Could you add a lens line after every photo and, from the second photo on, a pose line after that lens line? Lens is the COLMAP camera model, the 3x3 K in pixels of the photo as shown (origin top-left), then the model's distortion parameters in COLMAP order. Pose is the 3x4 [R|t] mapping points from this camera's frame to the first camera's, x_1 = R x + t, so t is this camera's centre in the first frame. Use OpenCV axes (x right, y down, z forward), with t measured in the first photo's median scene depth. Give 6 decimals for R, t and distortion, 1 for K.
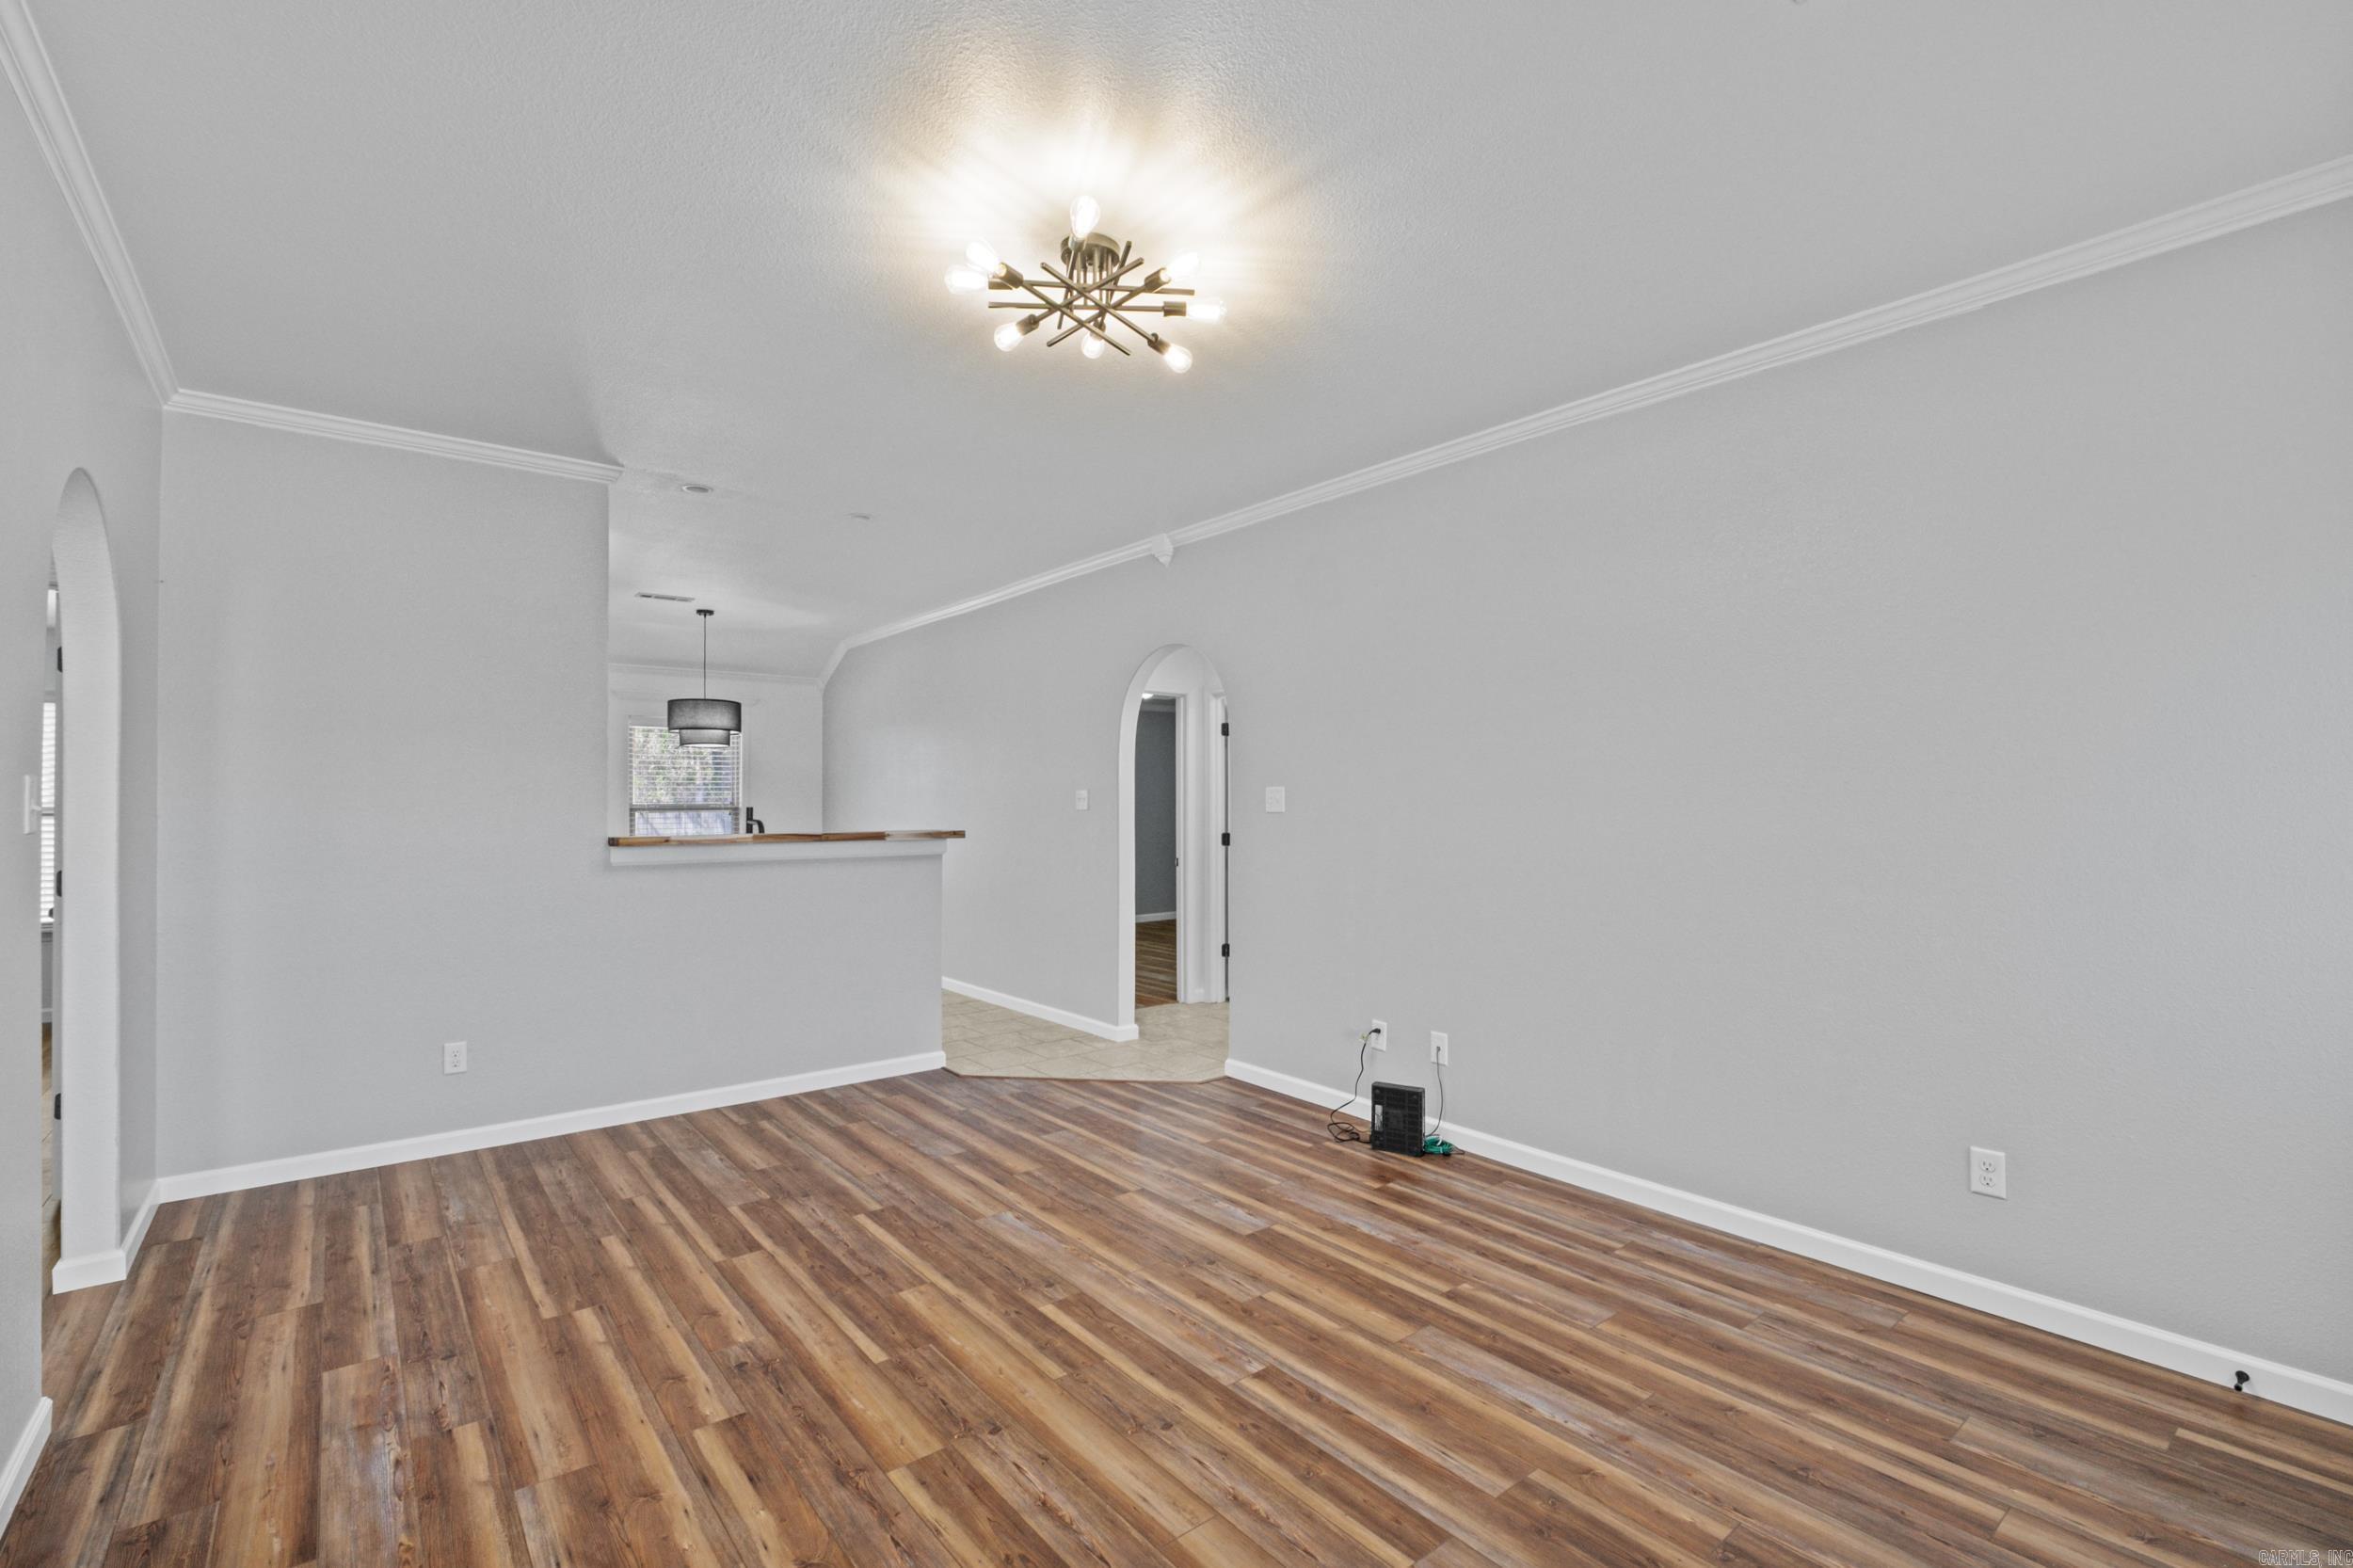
lens RADIAL K [[1042.0, 0, 1161.8], [0, 1042.0, 792.4], [0, 0, 1]] dist [-0.005389, -0.001051]
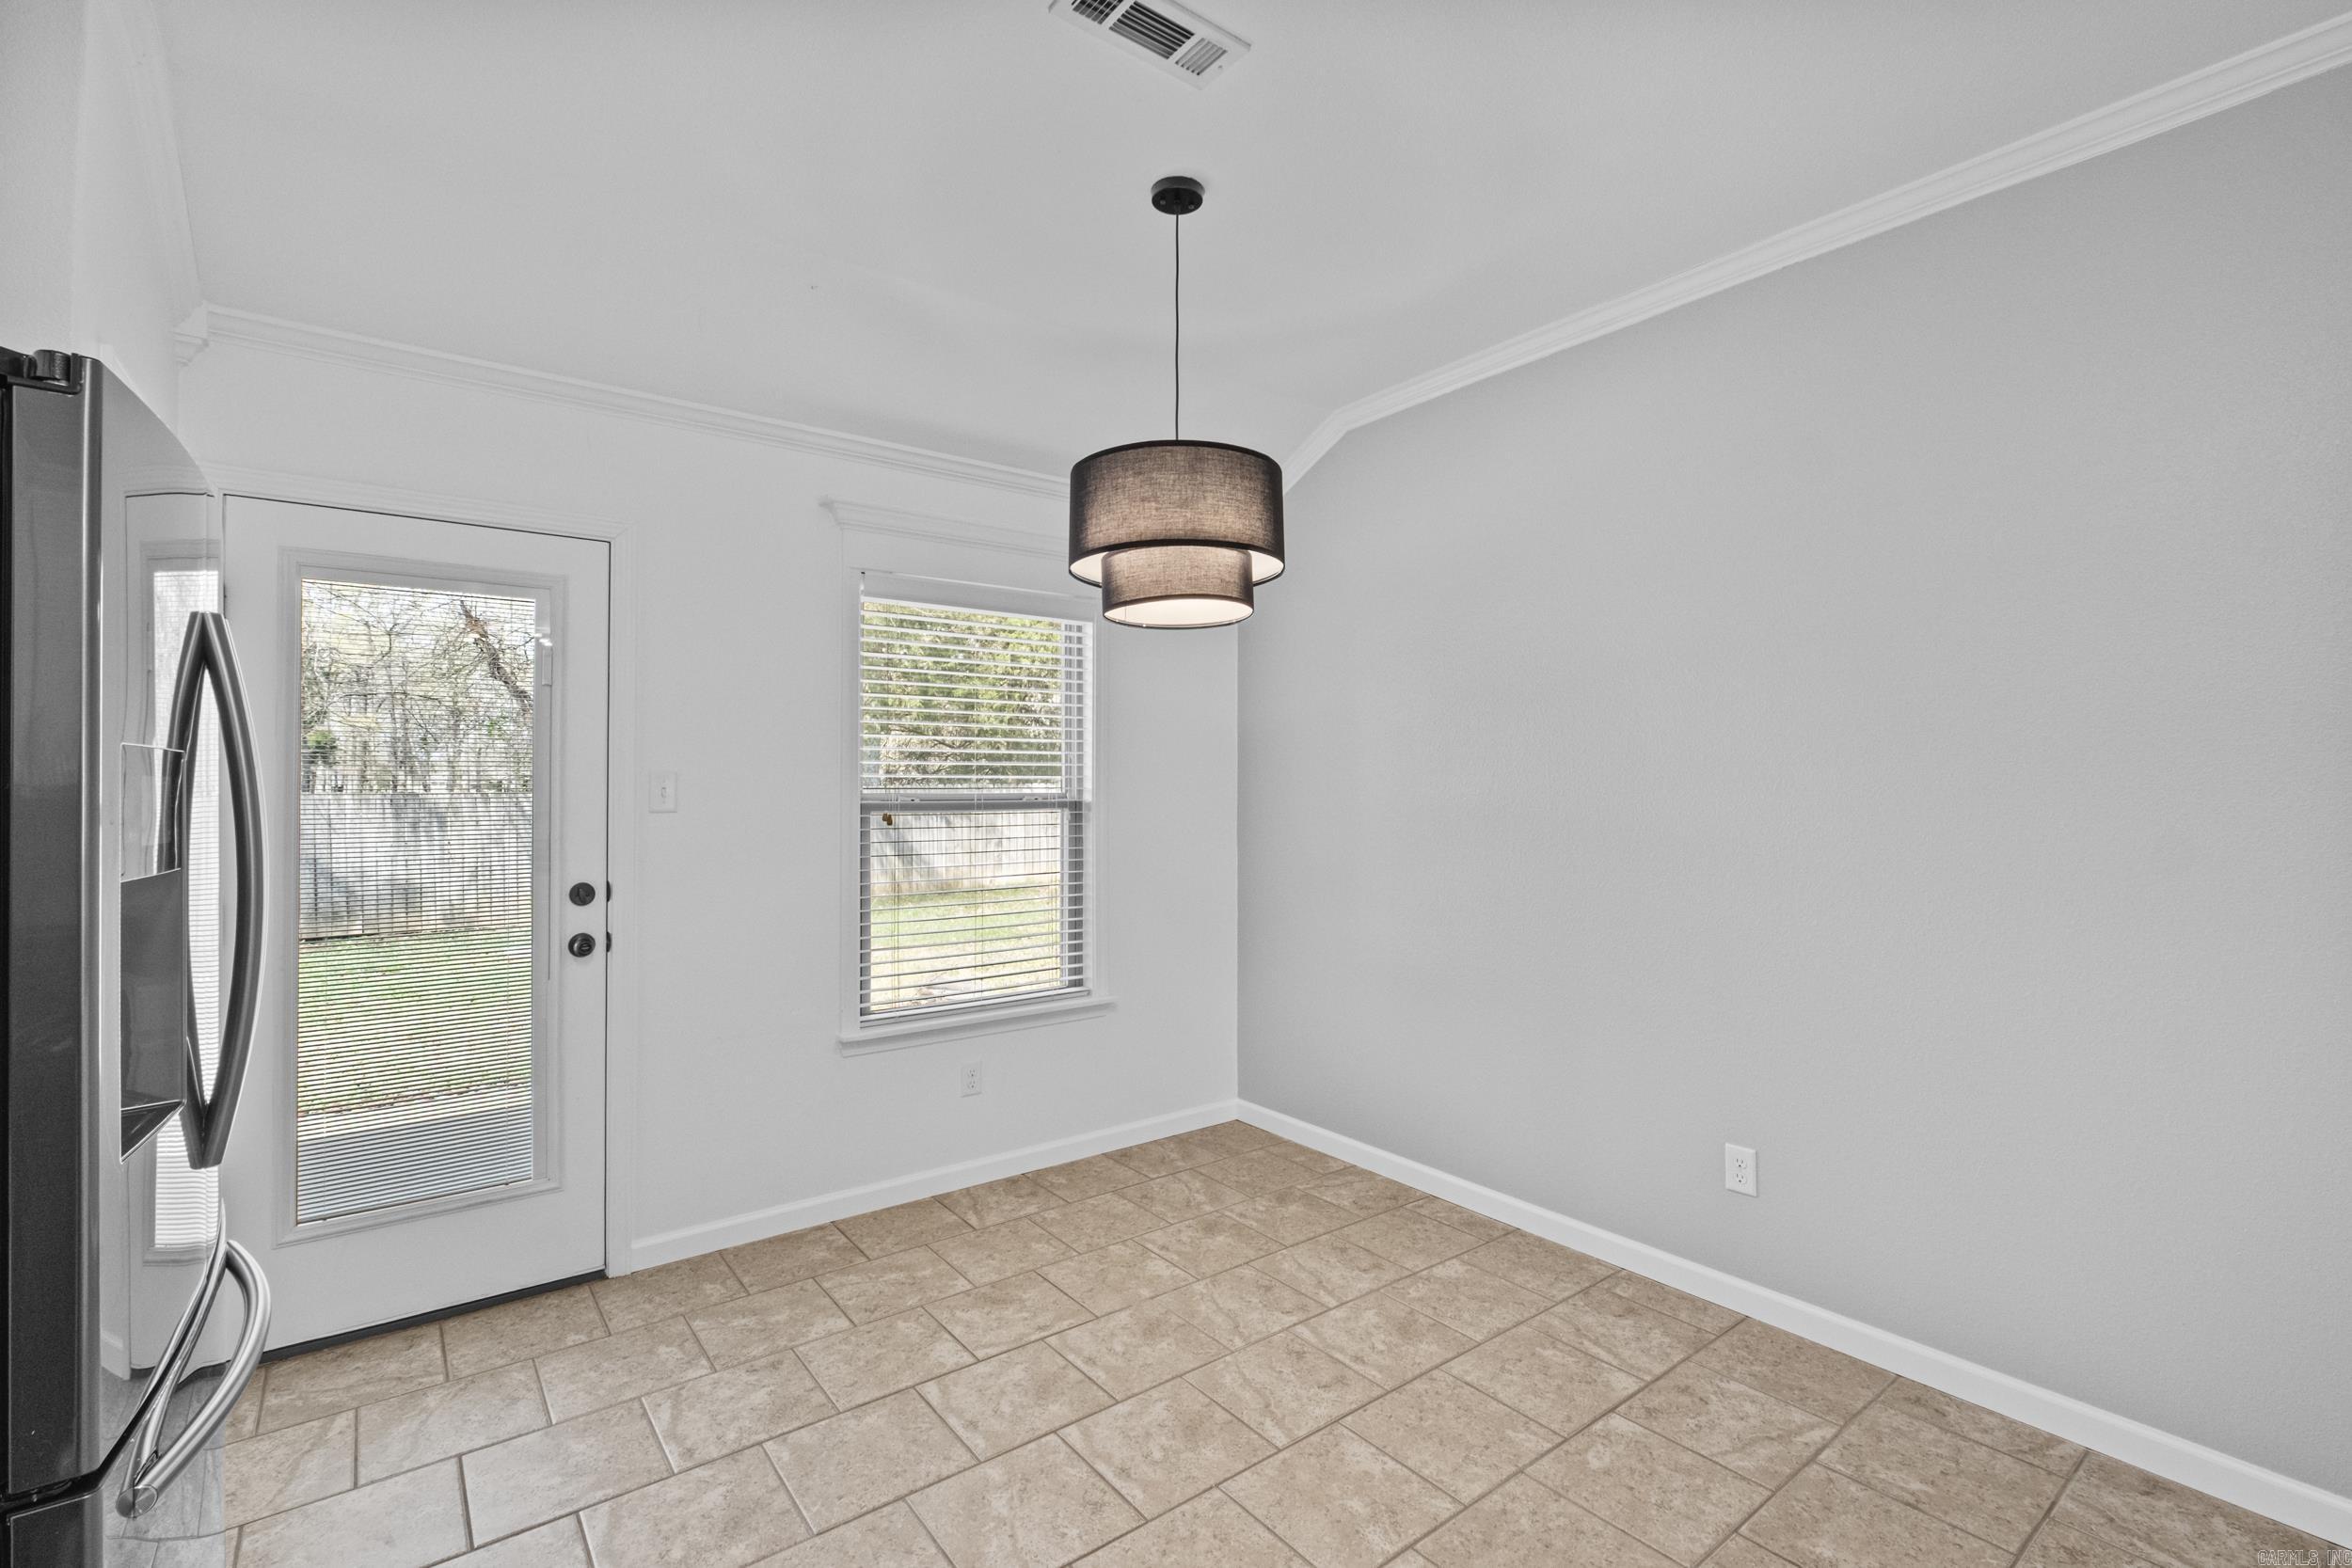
lens RADIAL K [[1041.4, 0, 1161.3], [0, 1041.4, 792.4], [0, 0, 1]] dist [-0.005389, -0.001051]
pose [[0.999778, 0.002243, -0.020927, -1.025277], [-0.001945, 0.999896, 0.014256, 0.011874], [0.020956, -0.014213, 0.999679, 1.610768]]
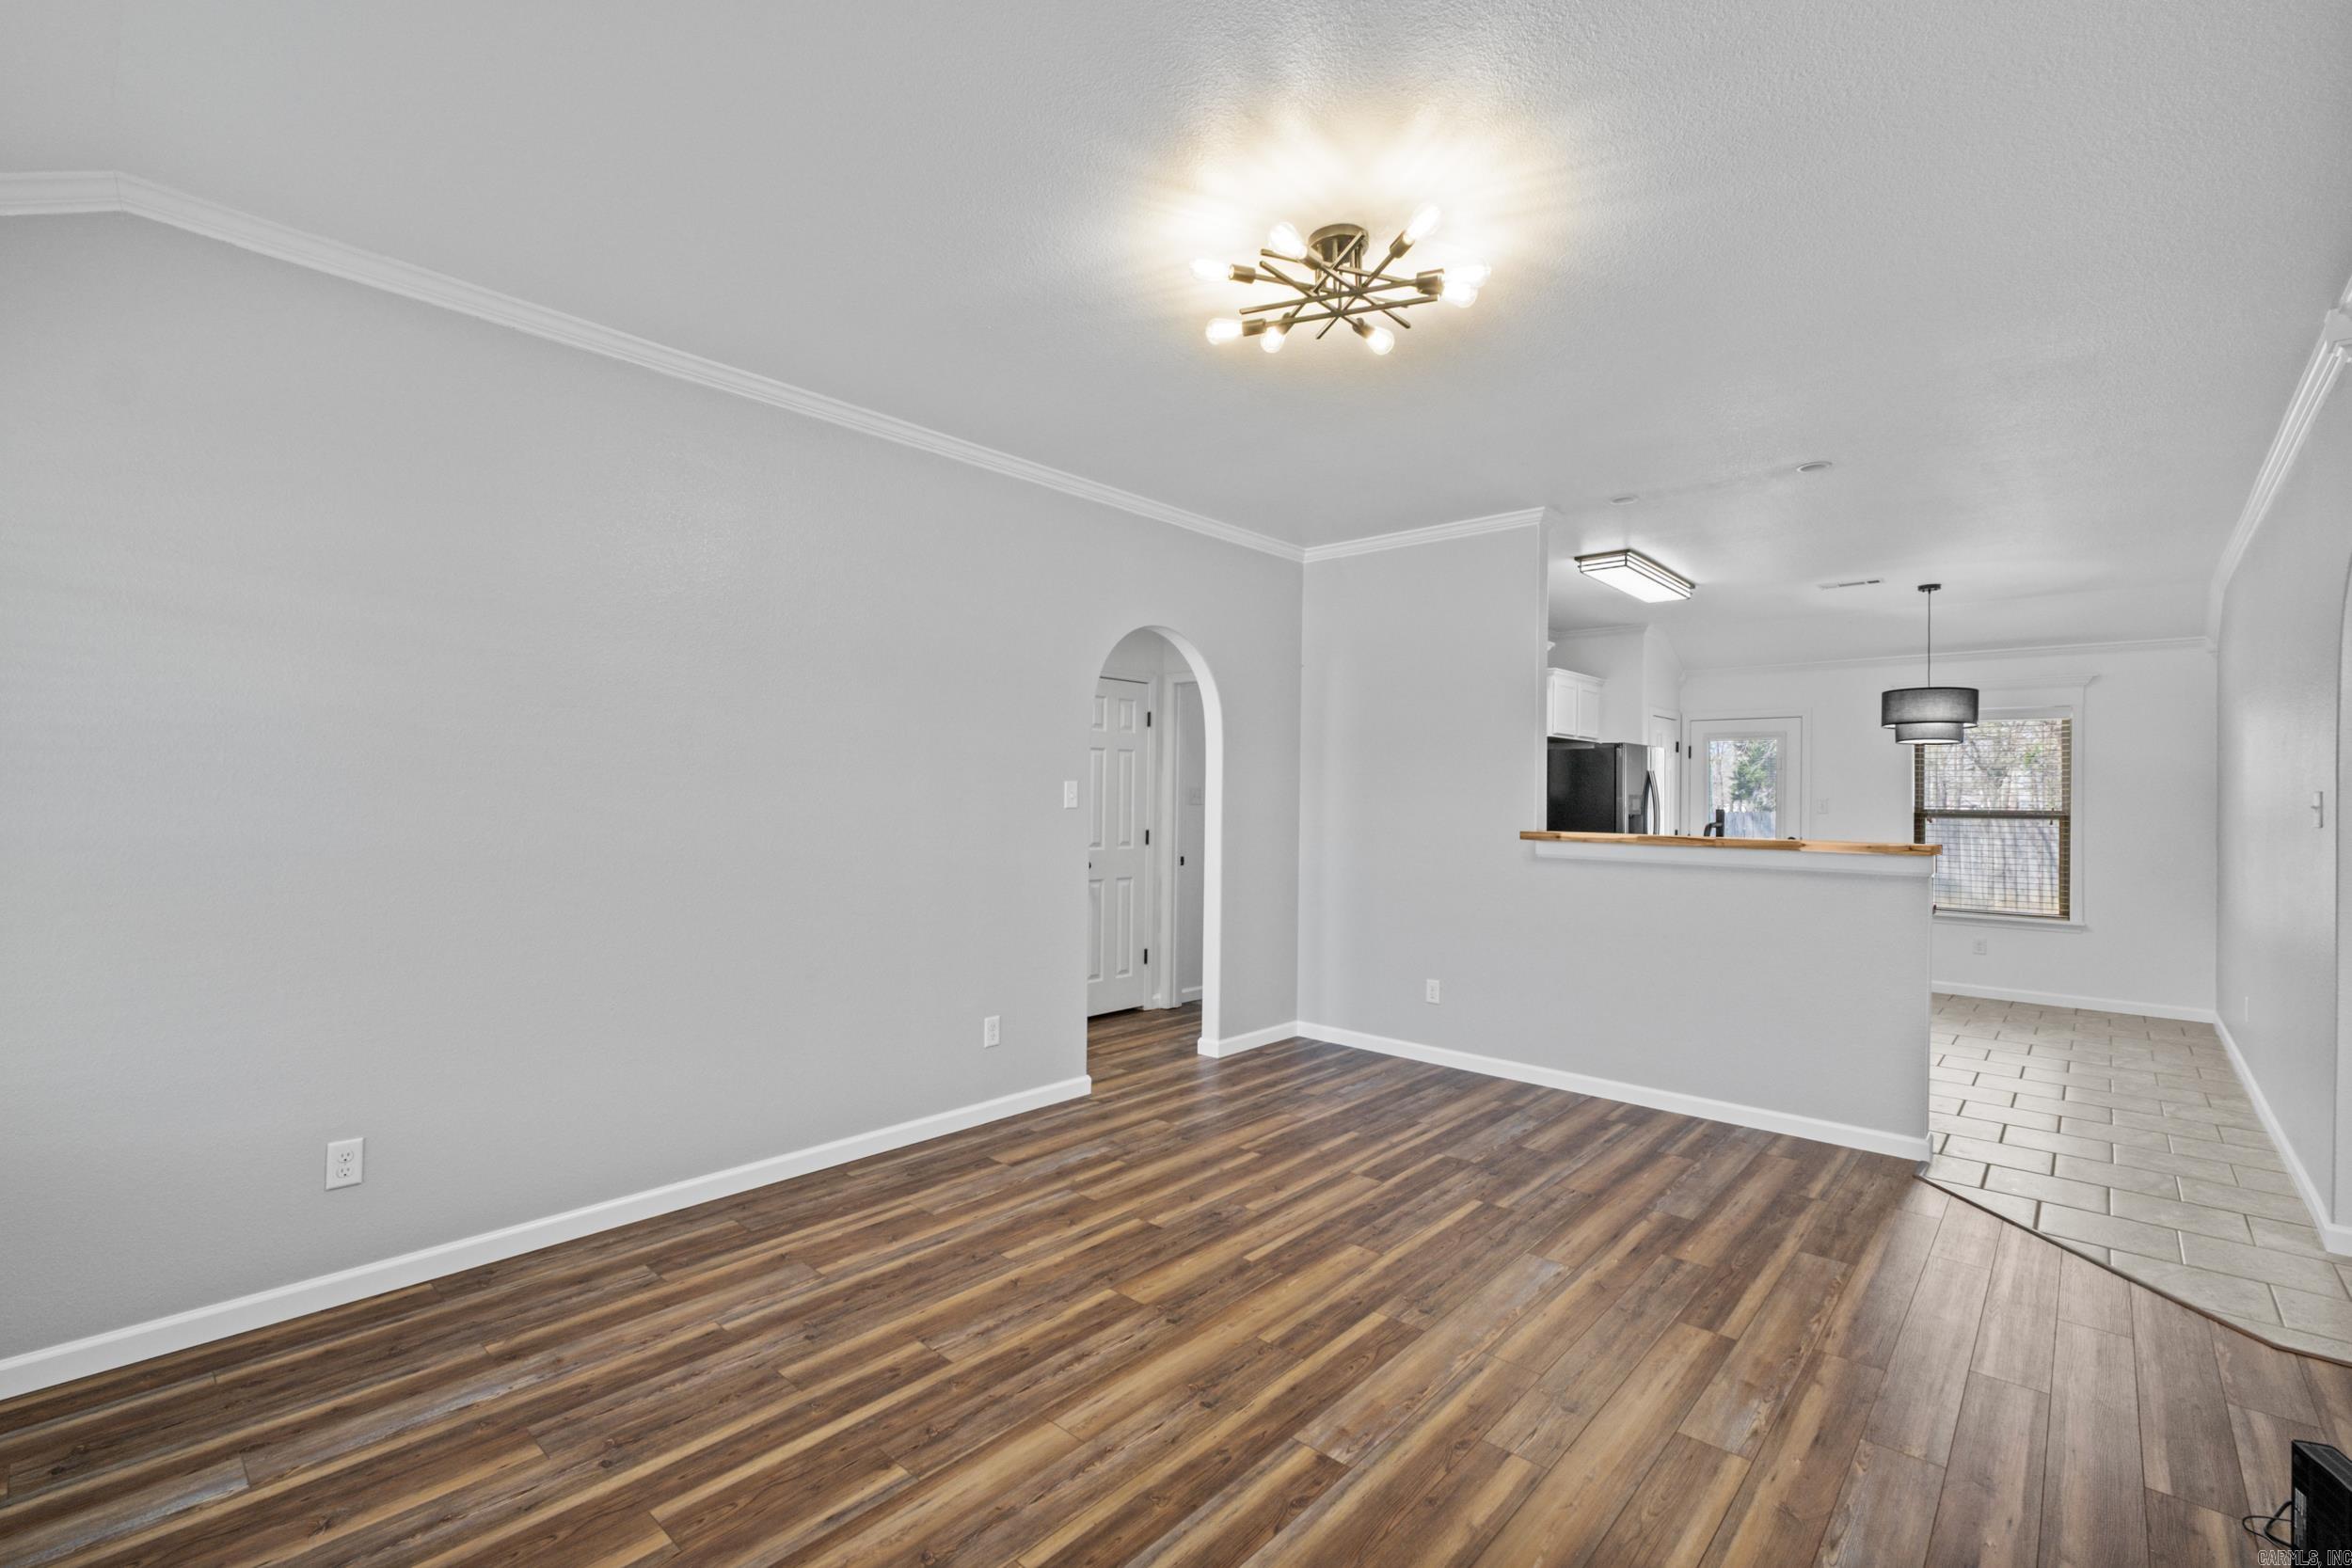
lens RADIAL K [[1029.9, 0, 1163.3], [0, 1029.9, 786.2], [0, 0, 1]] dist [-0.006545, -0.000762]
pose [[0.160012, -0.004861, -0.987103, 0.704827], [-0.006594, 0.999960, -0.005993, 0.003237], [0.987093, 0.007467, 0.159974, 0.555369]]
